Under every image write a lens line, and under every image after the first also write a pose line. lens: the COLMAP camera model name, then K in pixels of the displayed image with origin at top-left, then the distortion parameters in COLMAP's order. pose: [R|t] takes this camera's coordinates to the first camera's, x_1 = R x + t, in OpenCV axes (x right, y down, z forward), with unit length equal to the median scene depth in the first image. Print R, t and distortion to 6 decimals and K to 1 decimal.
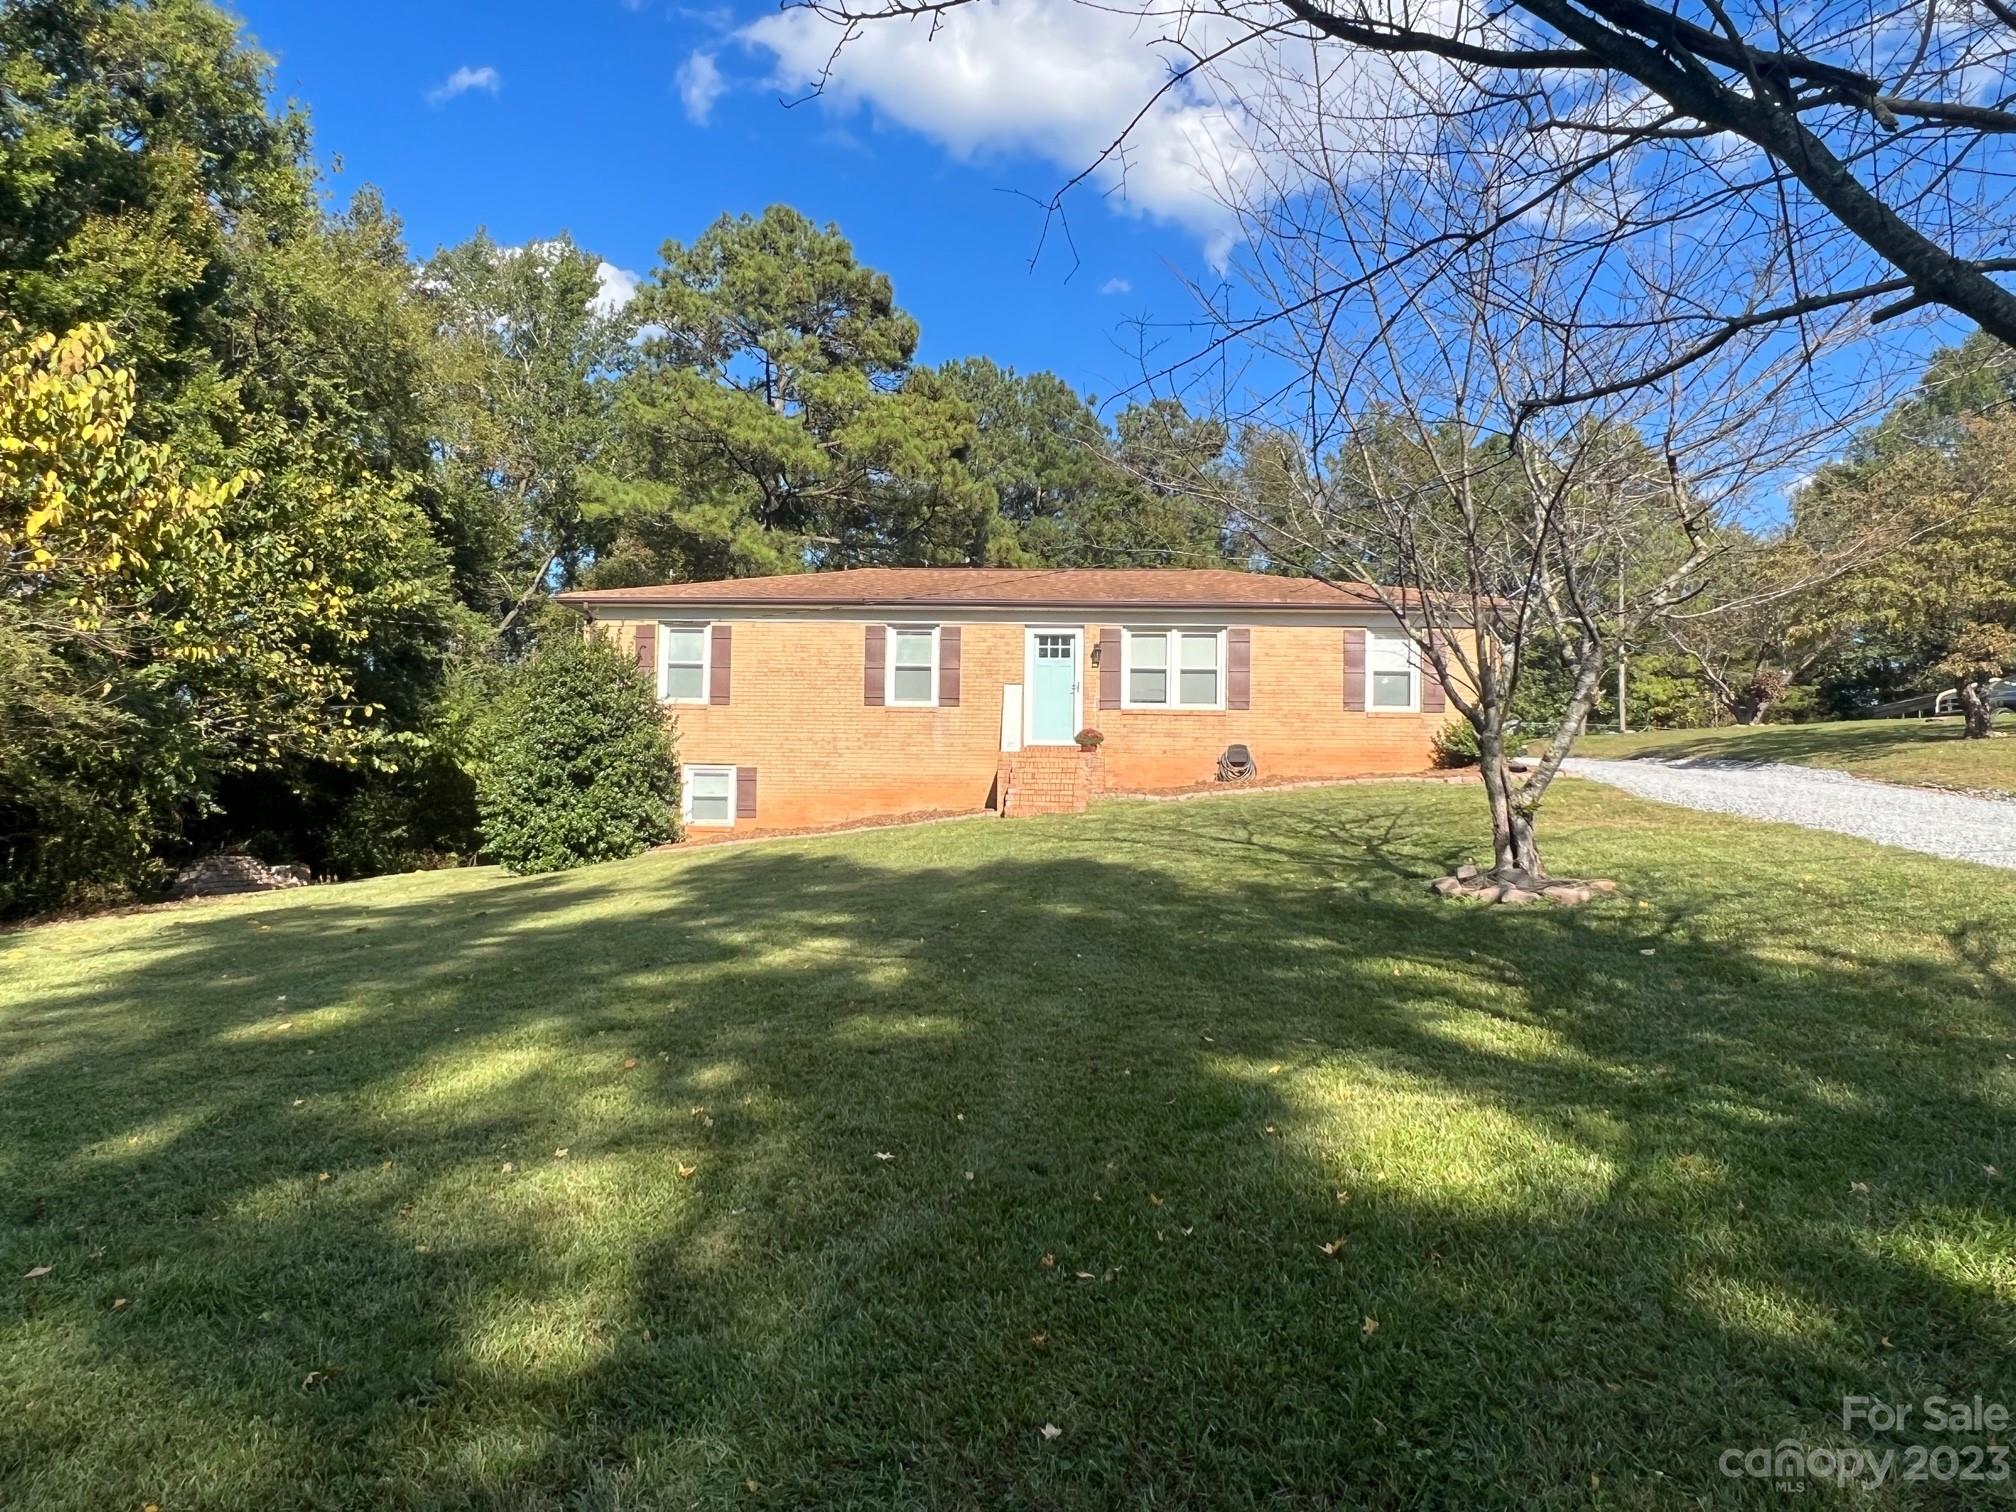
lens RADIAL K [[1369.1, 0, 1008.0], [0, 1369.1, 756.0], [0, 0, 1]] dist [0.022965, -0.000630]
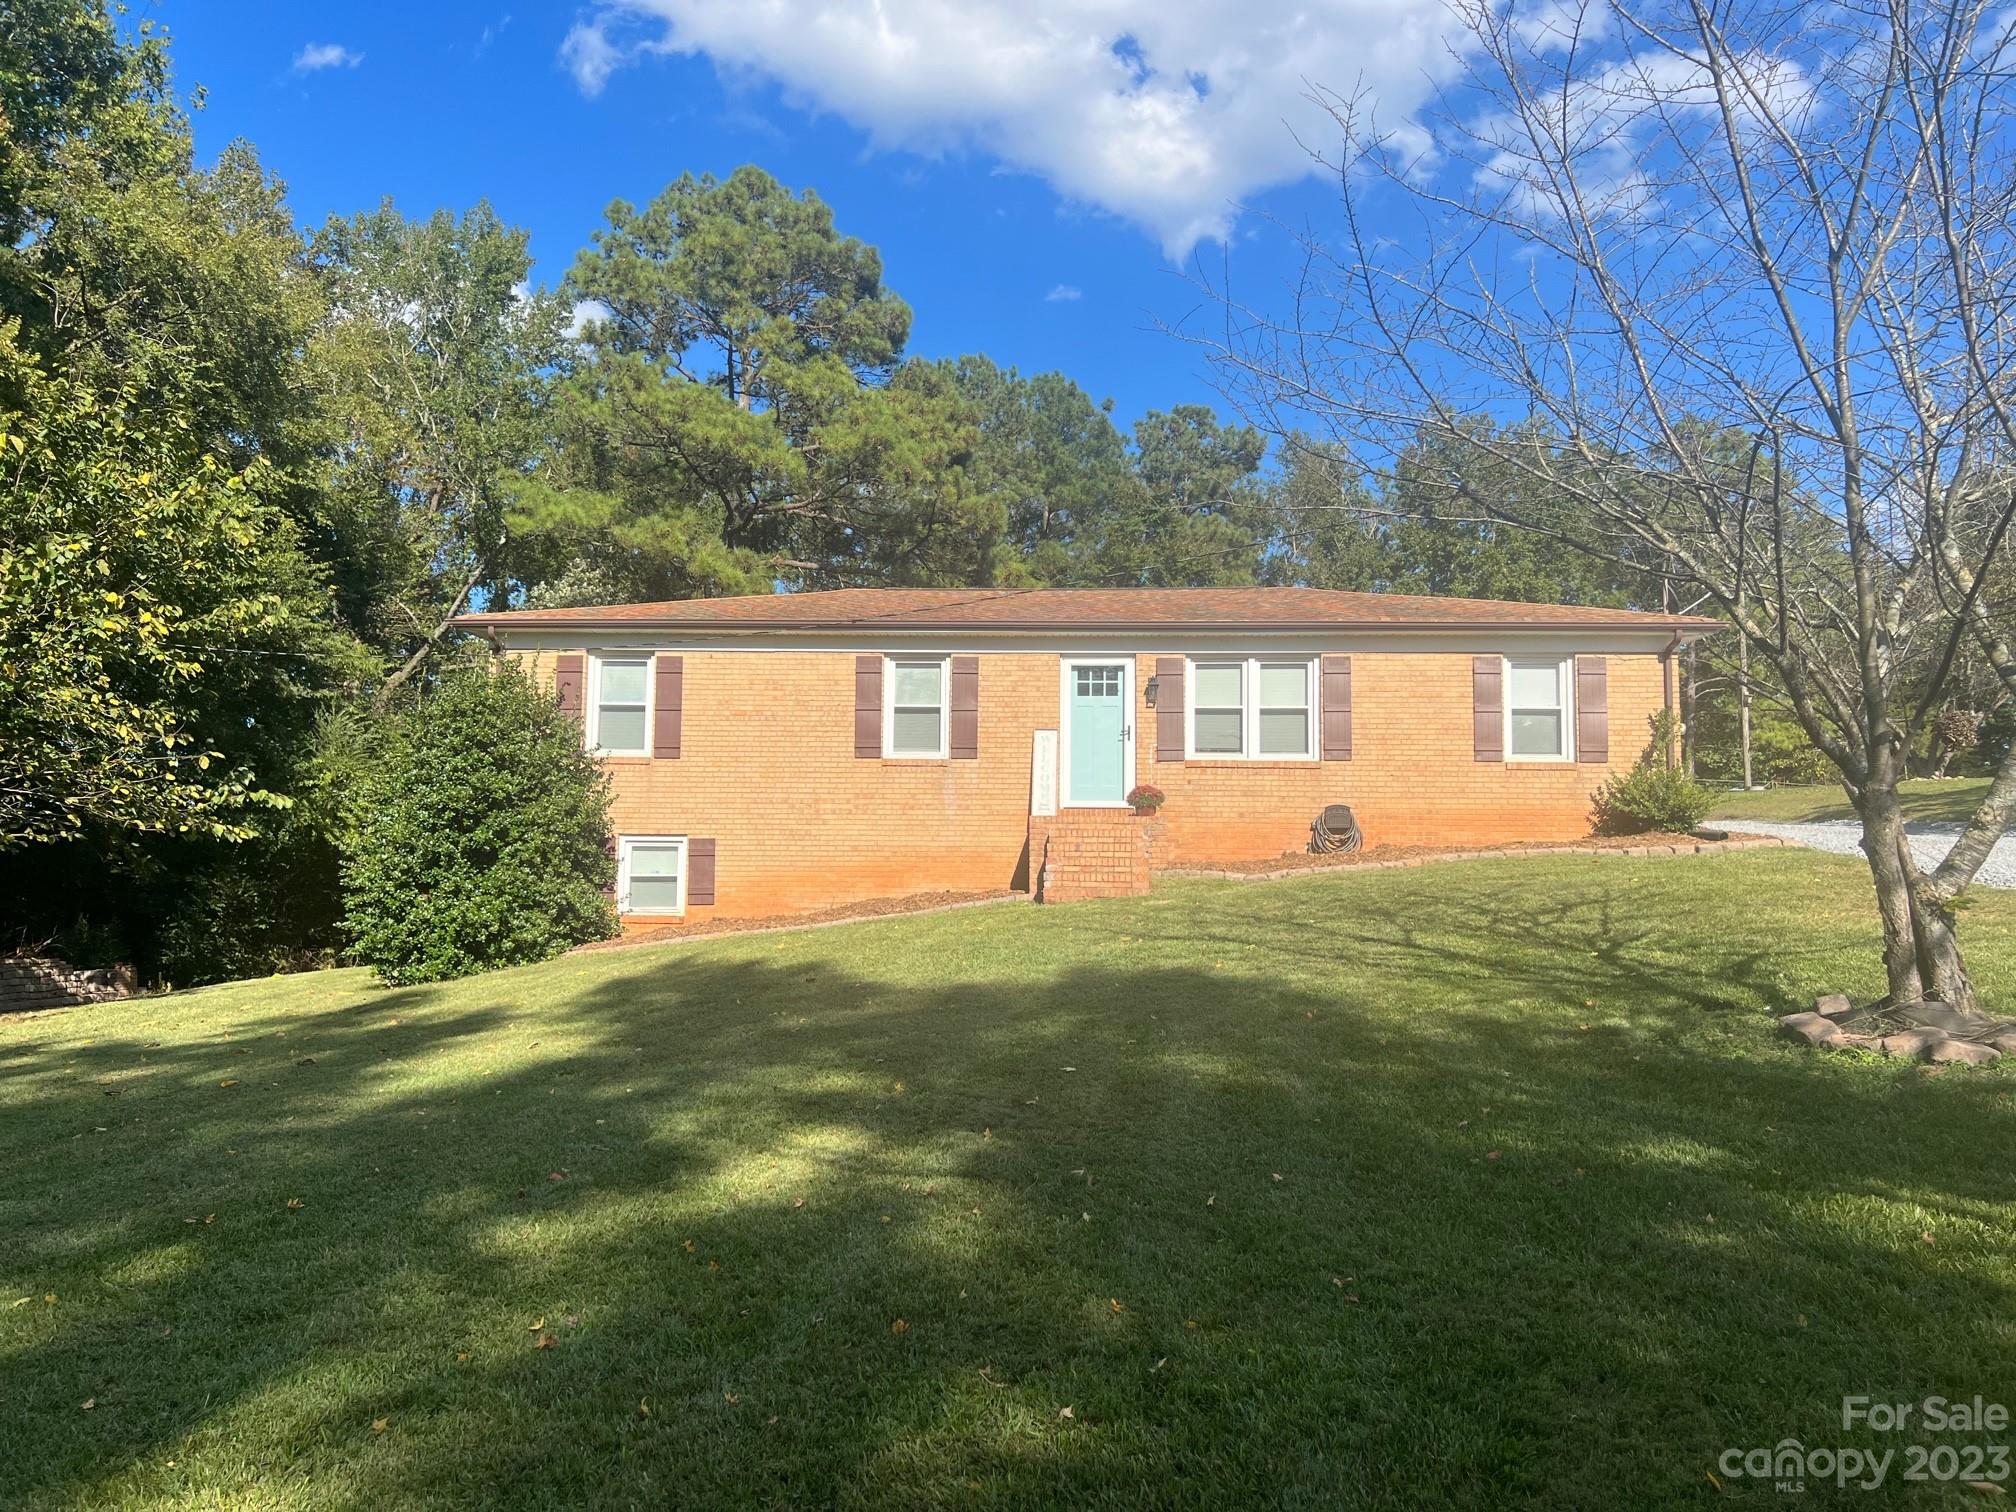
lens RADIAL K [[1218.3, 0, 977.1], [0, 1218.3, 755.5], [0, 0, 1]] dist [0.083462, -0.082115]
pose [[0.999674, -0.005220, 0.024988, -0.053457], [0.006463, 0.998733, -0.049908, -0.003126], [-0.024696, 0.050053, 0.998441, 0.309964]]
